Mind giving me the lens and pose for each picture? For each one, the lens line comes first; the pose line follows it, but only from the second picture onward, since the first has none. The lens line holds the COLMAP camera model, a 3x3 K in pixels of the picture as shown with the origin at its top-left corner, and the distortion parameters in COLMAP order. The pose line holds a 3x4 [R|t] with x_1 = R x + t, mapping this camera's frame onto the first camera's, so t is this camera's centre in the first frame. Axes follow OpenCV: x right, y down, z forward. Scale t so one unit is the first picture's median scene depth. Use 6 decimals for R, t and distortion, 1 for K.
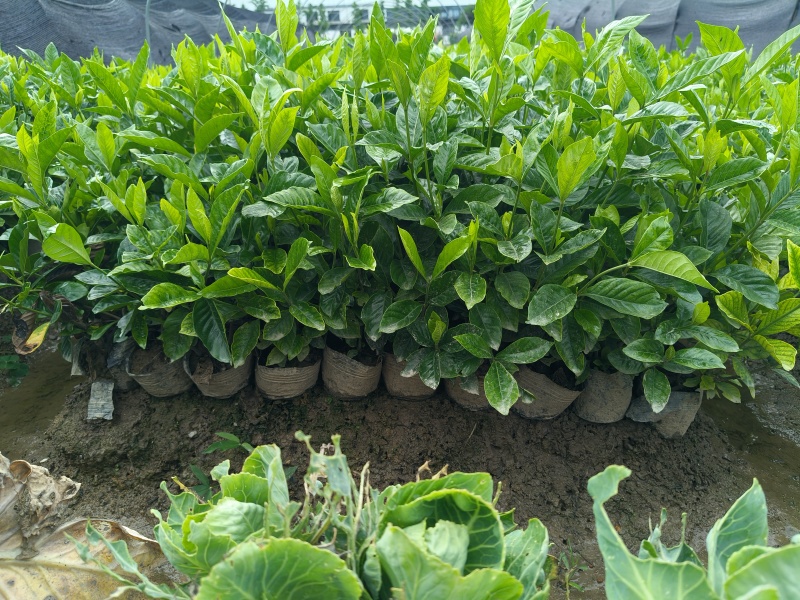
lens RADIAL K [[612.2, 0, 402.2], [0, 612.2, 296.8], [0, 0, 1]] dist [-0.004106, -0.028371]
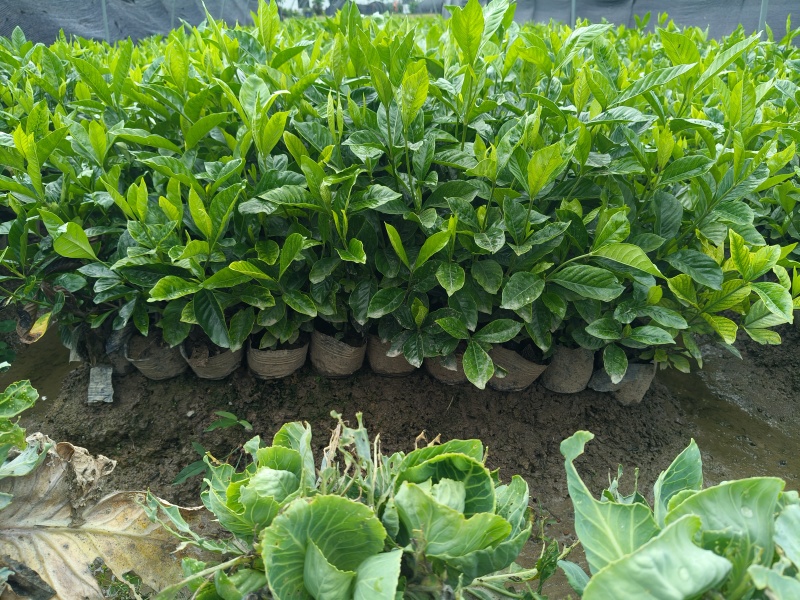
lens RADIAL K [[612.2, 0, 395.9], [0, 612.2, 300.4], [0, 0, 1]] dist [-0.004106, -0.028371]
pose [[0.998688, -0.018485, 0.047751, -0.036682], [0.016099, 0.998626, 0.049876, -0.025293], [-0.048607, -0.049042, 0.997613, -0.092517]]
